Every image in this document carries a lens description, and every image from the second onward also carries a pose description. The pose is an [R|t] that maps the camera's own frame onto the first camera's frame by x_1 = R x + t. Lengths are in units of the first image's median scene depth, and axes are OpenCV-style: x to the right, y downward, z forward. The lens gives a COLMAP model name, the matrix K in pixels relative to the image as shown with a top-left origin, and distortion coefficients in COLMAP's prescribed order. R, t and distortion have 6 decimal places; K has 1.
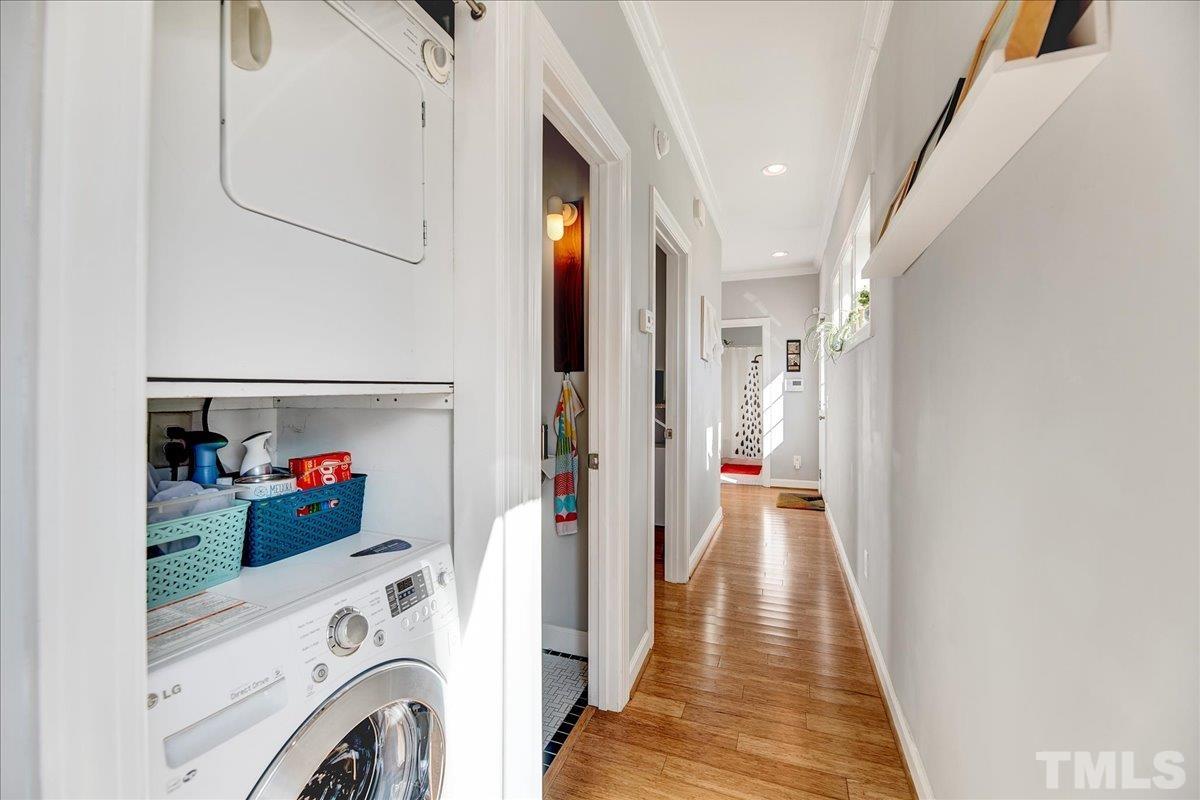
lens RADIAL K [[484.5, 0, 604.8], [0, 484.5, 389.0], [0, 0, 1]] dist [0.012757, -0.000096]
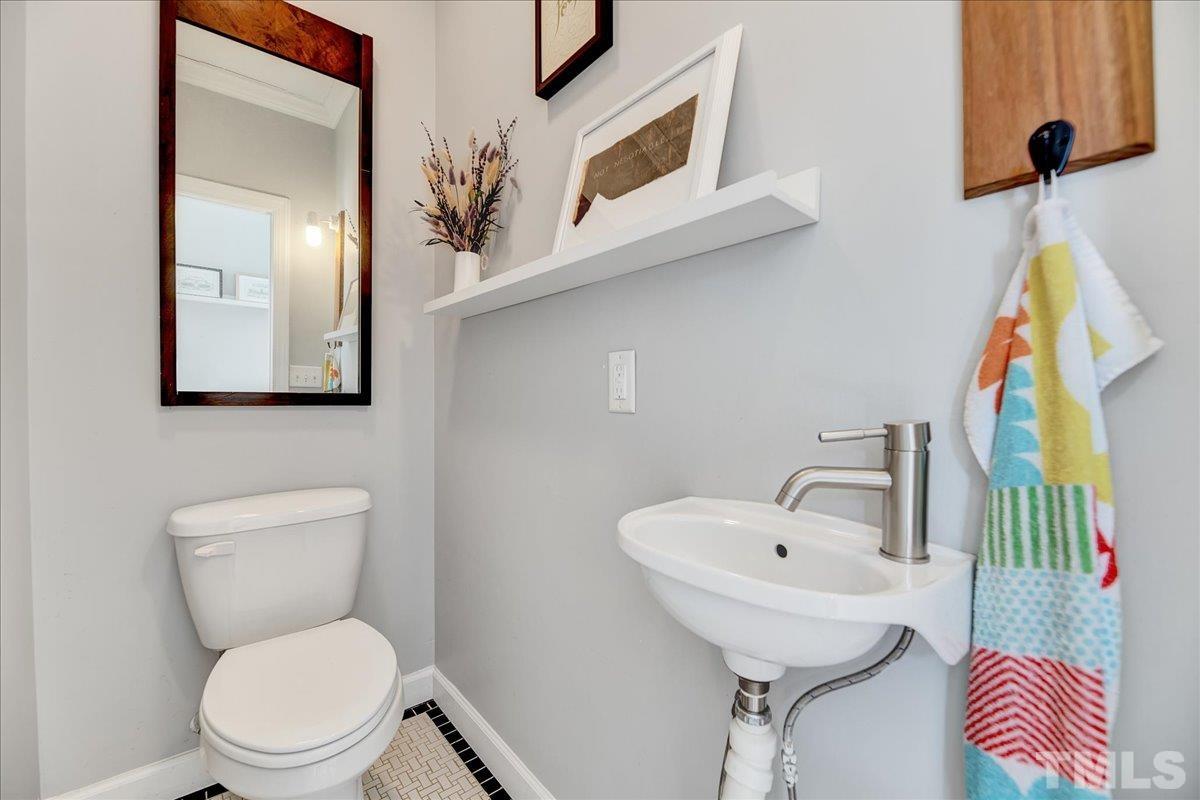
lens RADIAL K [[484.5, 0, 604.8], [0, 484.5, 389.0], [0, 0, 1]] dist [0.012757, -0.000096]
pose [[0.879783, -0.004694, -0.475352, -0.144297], [0.003623, 0.999988, -0.003169, 0.059306], [0.475362, 0.001066, 0.879790, 0.733692]]
